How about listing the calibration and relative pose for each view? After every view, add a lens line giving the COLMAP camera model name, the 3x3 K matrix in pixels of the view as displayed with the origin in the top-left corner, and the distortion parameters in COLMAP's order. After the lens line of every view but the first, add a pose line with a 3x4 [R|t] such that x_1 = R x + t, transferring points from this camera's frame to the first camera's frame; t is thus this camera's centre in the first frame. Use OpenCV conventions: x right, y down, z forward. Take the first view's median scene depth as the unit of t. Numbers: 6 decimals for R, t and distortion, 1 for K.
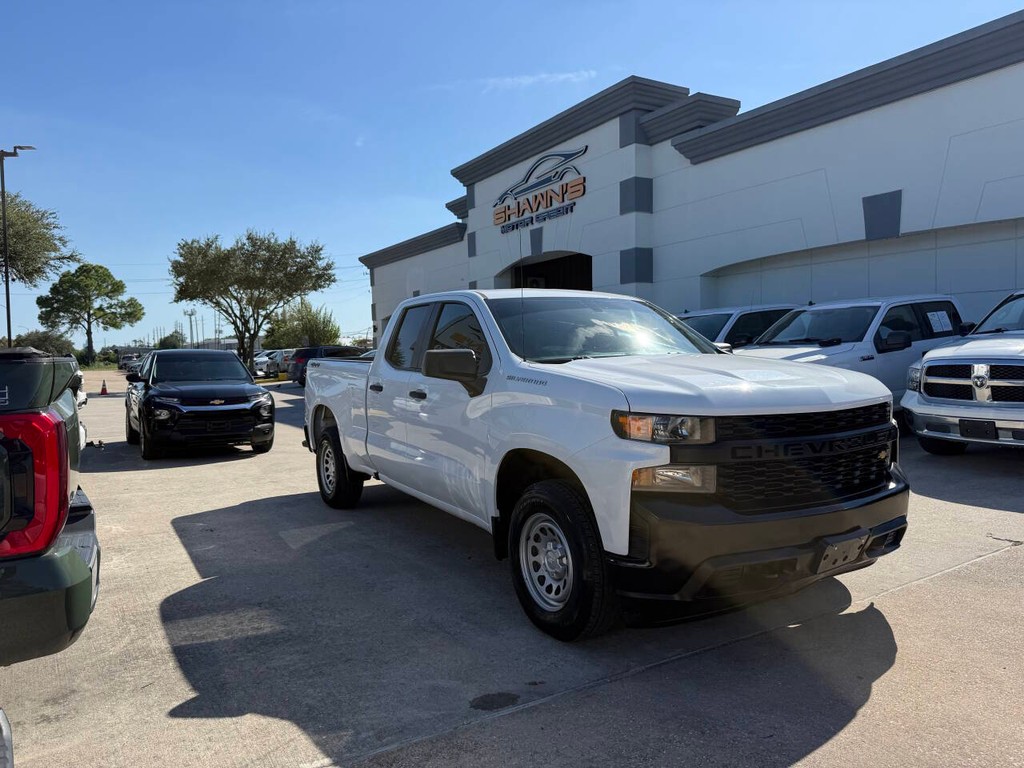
lens RADIAL K [[727.8, 0, 501.9], [0, 727.8, 391.0], [0, 0, 1]] dist [0.042568, -0.049874]
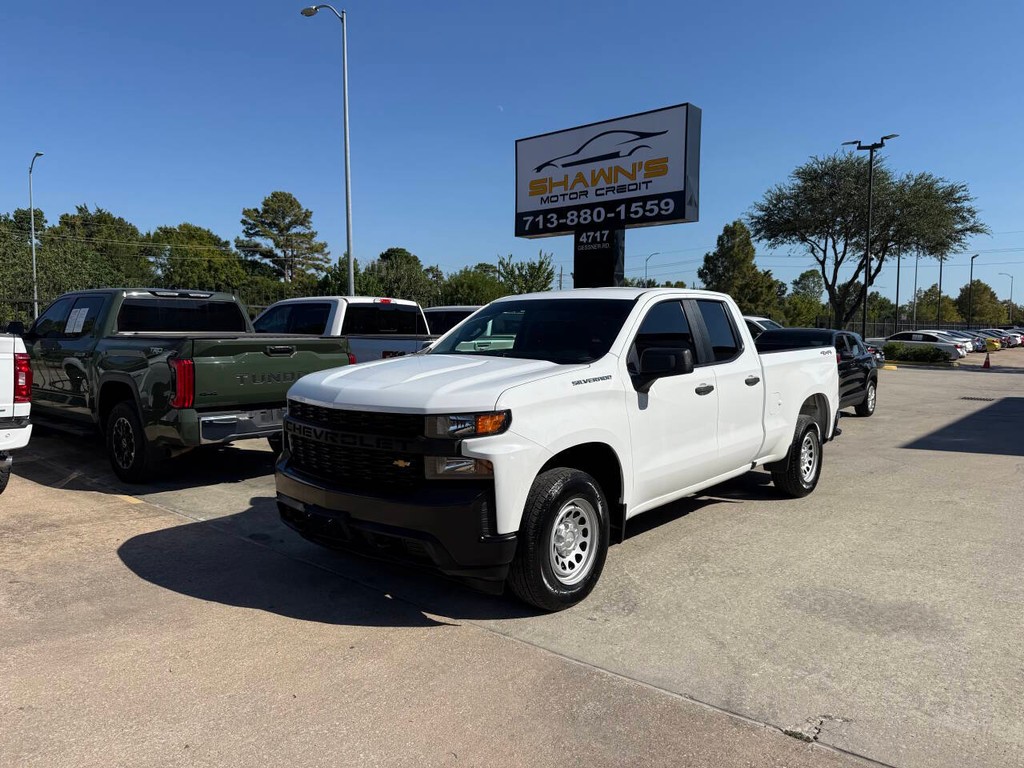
lens RADIAL K [[727.8, 0, 509.8], [0, 727.8, 380.8], [0, 0, 1]] dist [0.042568, -0.049874]
pose [[0.313899, 0.089704, -0.945209, 0.789003], [-0.059494, 0.995429, 0.074712, -0.058445], [0.947590, 0.032782, 0.317801, 0.420719]]
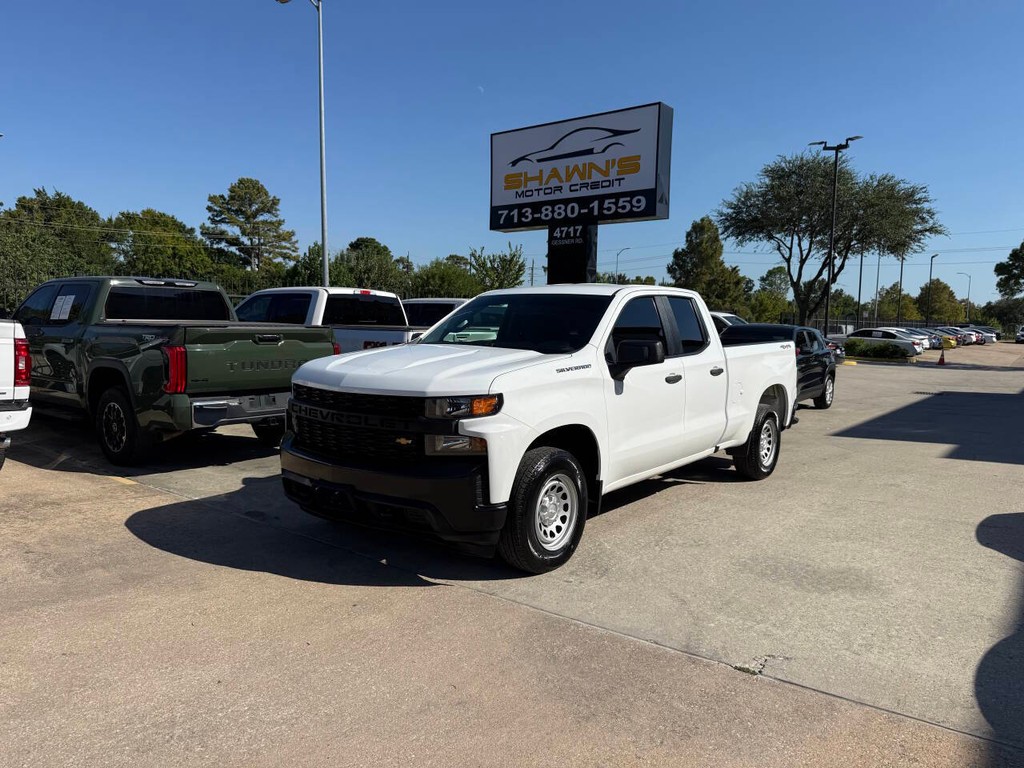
lens RADIAL K [[727.8, 0, 507.2], [0, 727.8, 393.1], [0, 0, 1]] dist [0.042568, -0.049874]
pose [[0.349636, 0.118117, -0.929410, 0.838952], [-0.072341, 0.992463, 0.098916, -0.057330], [0.934089, 0.032650, 0.355545, 0.386136]]
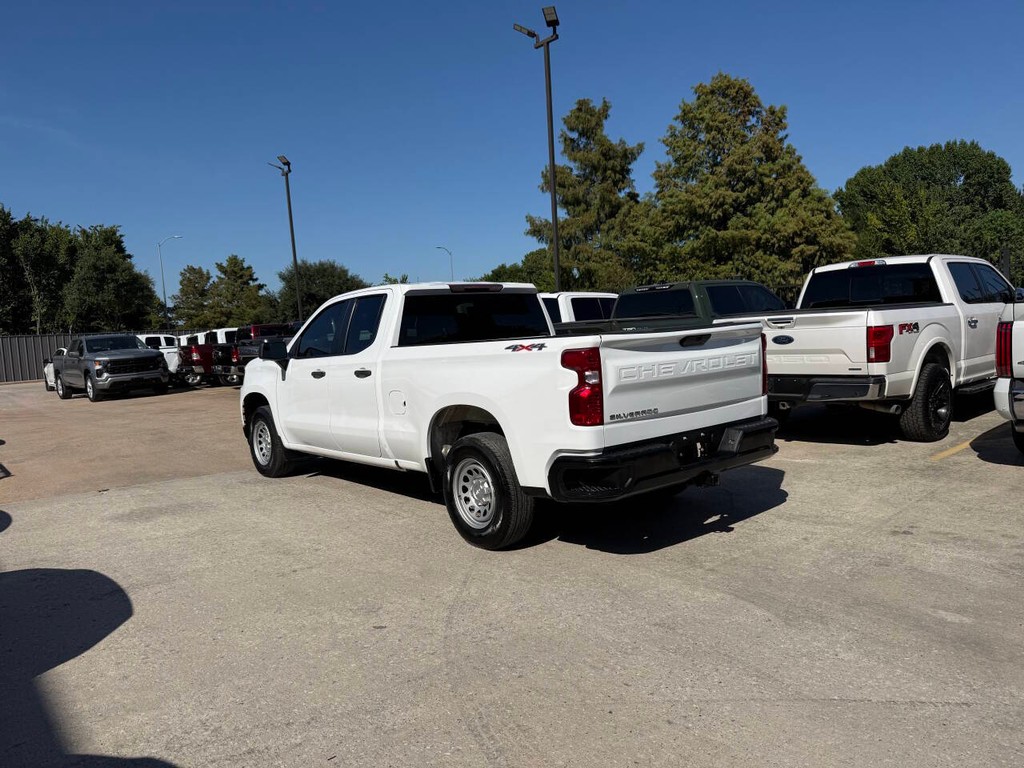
lens RADIAL K [[727.8, 0, 513.2], [0, 727.8, 378.5], [0, 0, 1]] dist [0.042568, -0.049874]
pose [[-0.983128, 0.088913, -0.159858, 0.067916], [0.069634, 0.990034, 0.122408, -0.096858], [0.169149, 0.109211, -0.979521, 1.775572]]
